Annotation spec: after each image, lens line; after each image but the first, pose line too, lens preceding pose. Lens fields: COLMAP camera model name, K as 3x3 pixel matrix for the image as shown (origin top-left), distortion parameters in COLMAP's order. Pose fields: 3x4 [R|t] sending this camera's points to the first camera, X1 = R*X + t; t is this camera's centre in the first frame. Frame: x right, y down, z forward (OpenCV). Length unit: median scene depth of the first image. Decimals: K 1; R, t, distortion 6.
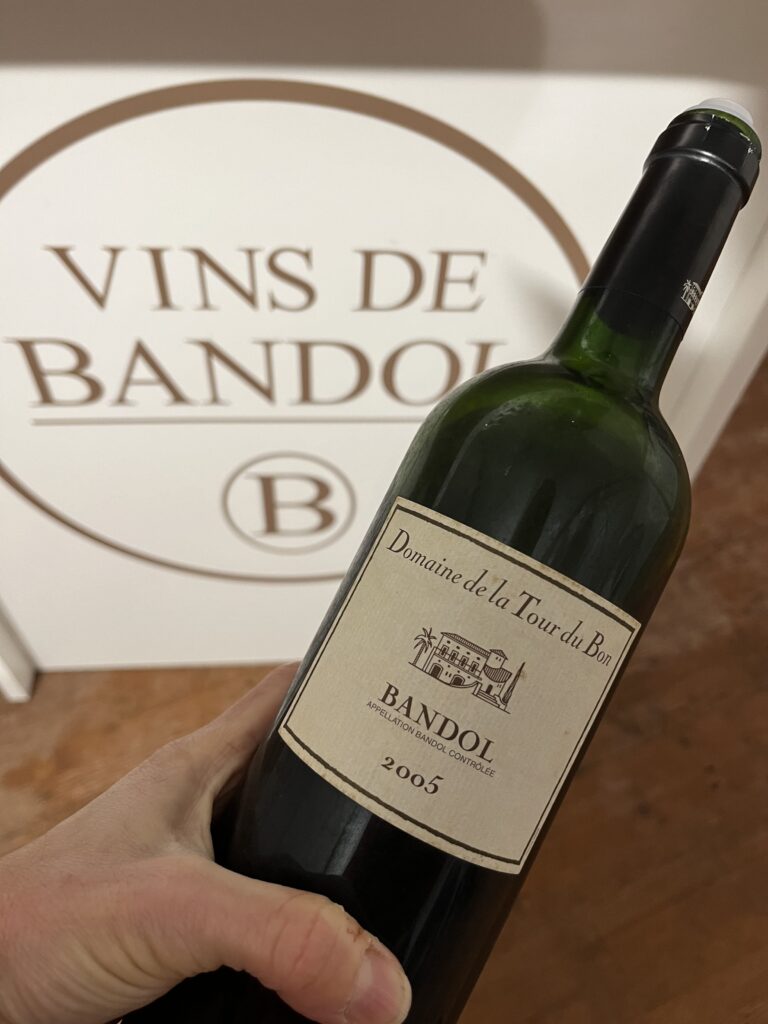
lens RADIAL K [[802.2, 0, 384.0], [0, 802.2, 523.0], [0, 0, 1]] dist [0.019325, -0.051019]
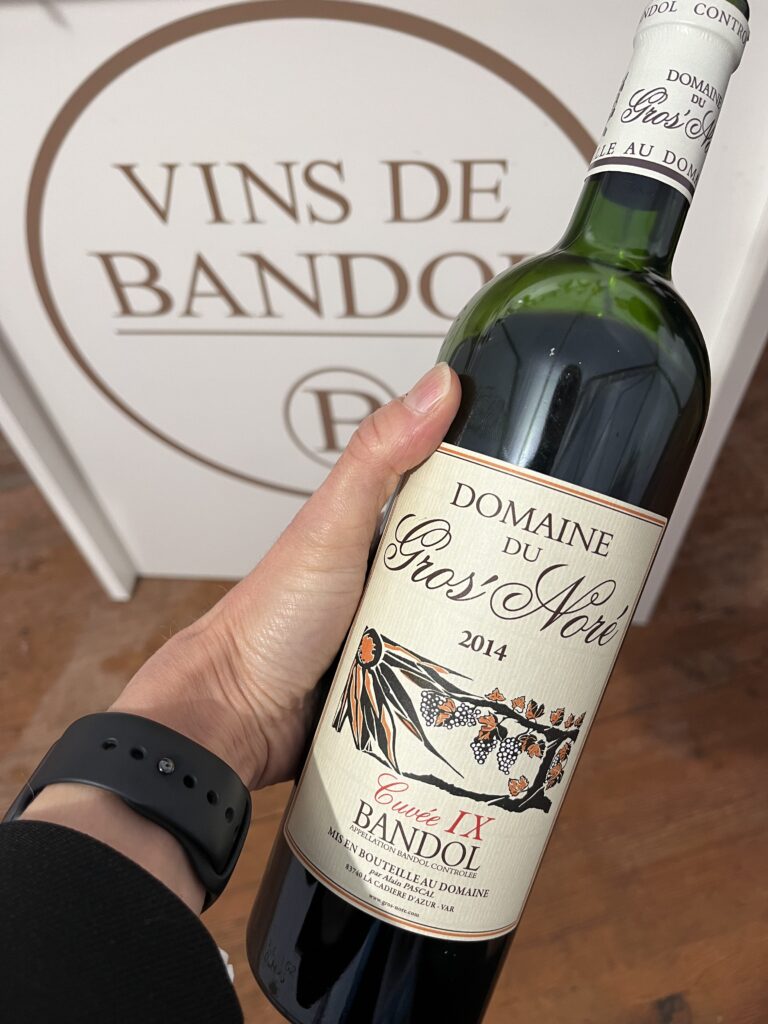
lens RADIAL K [[802.2, 0, 379.2], [0, 802.2, 519.9], [0, 0, 1]] dist [0.019325, -0.051019]
pose [[0.980289, 0.052511, -0.190463, 0.169596], [-0.049243, 0.998548, 0.021855, 0.103421], [0.191334, -0.012045, 0.981451, -0.055316]]
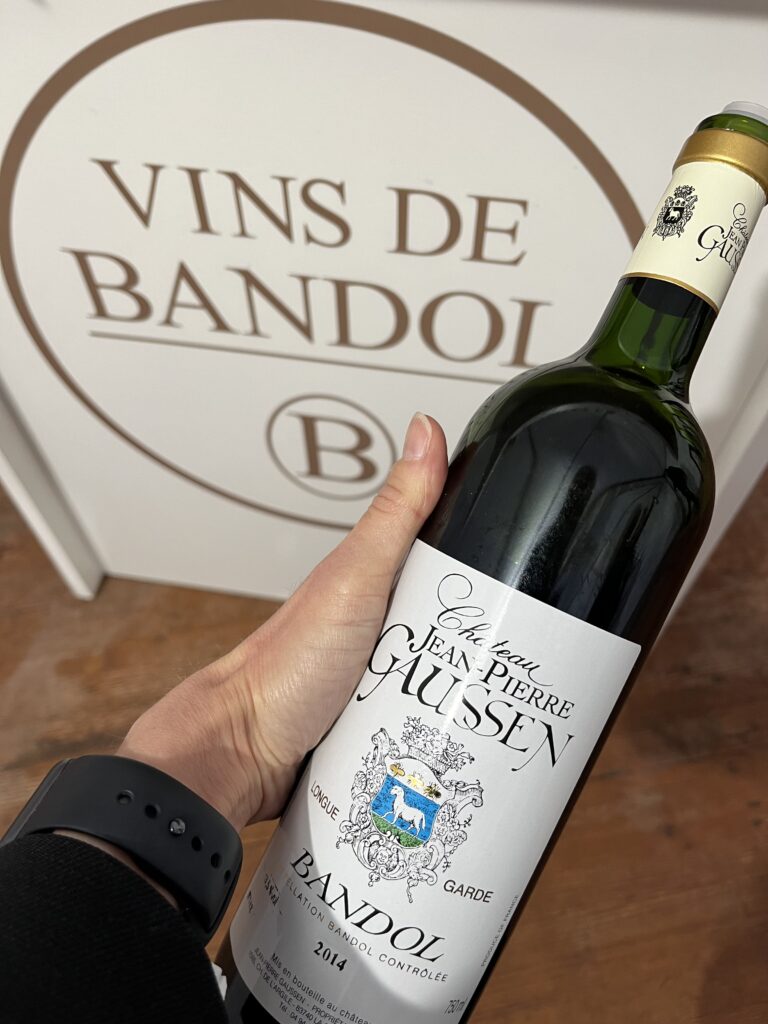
lens RADIAL K [[802.2, 0, 377.3], [0, 802.2, 519.8], [0, 0, 1]] dist [0.019325, -0.051019]
pose [[0.969260, 0.156743, -0.189649, 0.173550], [-0.149436, 0.987386, 0.052326, 0.004208], [0.195459, -0.022377, 0.980457, 0.040908]]
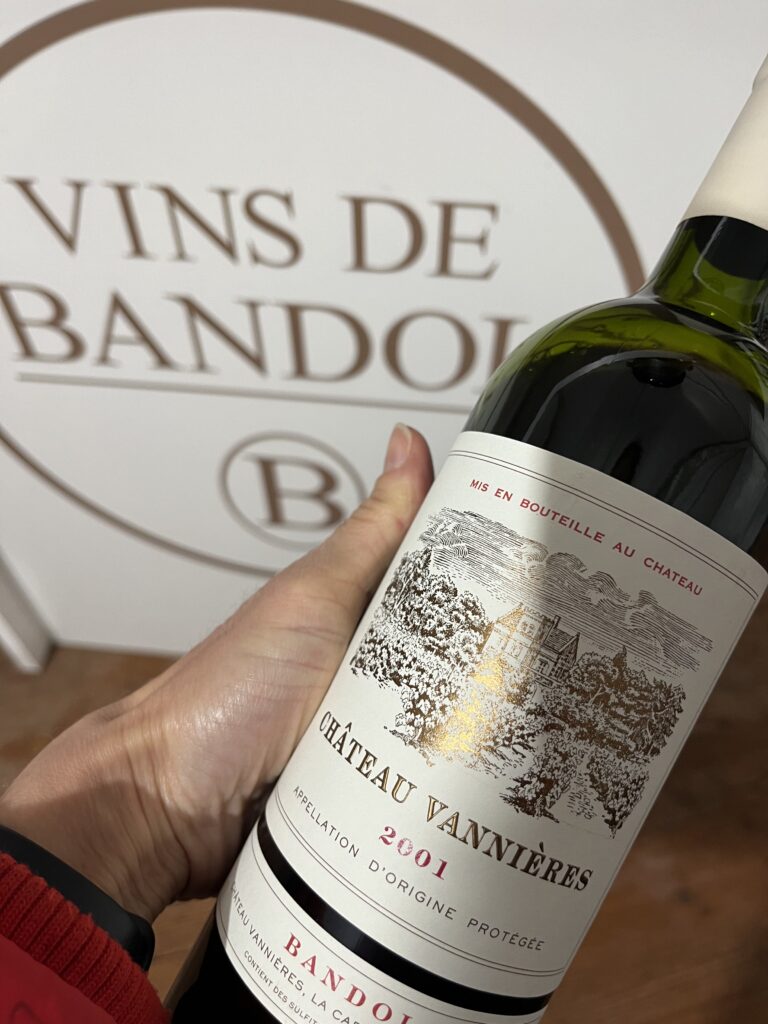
lens RADIAL K [[802.2, 0, 378.4], [0, 802.2, 519.0], [0, 0, 1]] dist [0.019325, -0.051019]
pose [[0.981699, 0.099765, -0.162214, 0.156707], [-0.103337, 0.994552, -0.013710, 0.010017], [0.159963, 0.030222, 0.986660, 0.151025]]
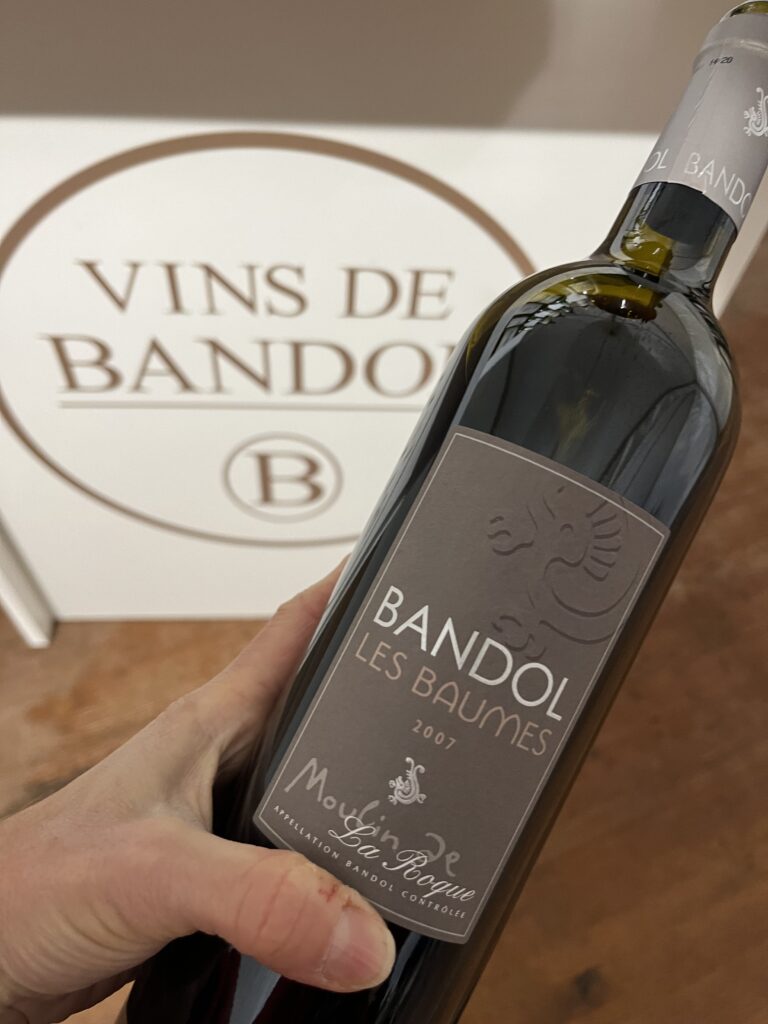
lens RADIAL K [[802.2, 0, 381.2], [0, 802.2, 520.7], [0, 0, 1]] dist [0.019325, -0.051019]
pose [[0.999763, 0.021662, -0.002214, 0.029843], [-0.021524, 0.998511, 0.050134, -0.028943], [0.003296, -0.050074, 0.998740, -0.162998]]
